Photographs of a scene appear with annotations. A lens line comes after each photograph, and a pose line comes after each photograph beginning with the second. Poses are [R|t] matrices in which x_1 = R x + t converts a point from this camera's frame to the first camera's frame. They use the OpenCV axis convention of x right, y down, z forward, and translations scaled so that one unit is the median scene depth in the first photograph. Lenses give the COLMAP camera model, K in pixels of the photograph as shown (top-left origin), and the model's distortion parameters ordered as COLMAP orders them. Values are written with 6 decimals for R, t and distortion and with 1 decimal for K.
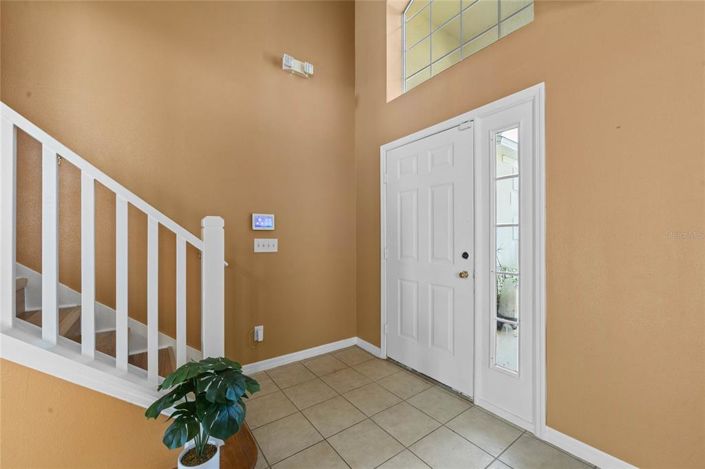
lens RADIAL K [[284.1, 0, 354.2], [0, 284.1, 237.5], [0, 0, 1]] dist [-0.003123, -0.001562]
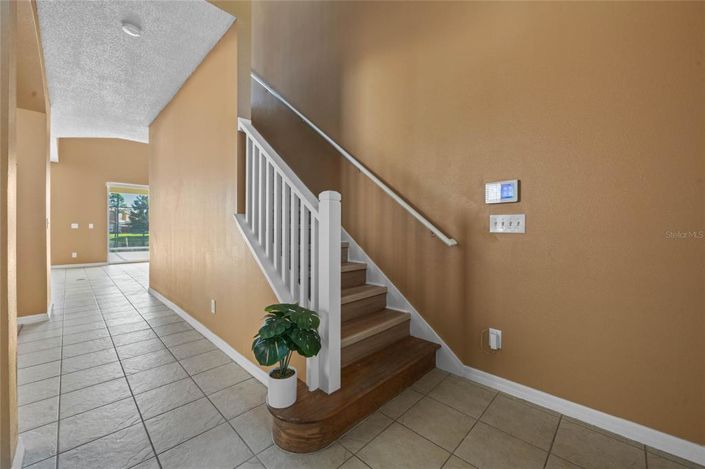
lens RADIAL K [[284.1, 0, 354.4], [0, 284.1, 228.4], [0, 0, 1]] dist [-0.003123, -0.001562]
pose [[0.154368, -0.000070, -0.988013, 0.546577], [0.002312, 0.999997, 0.000290, 0.060405], [0.988011, -0.002329, 0.154368, 0.767776]]
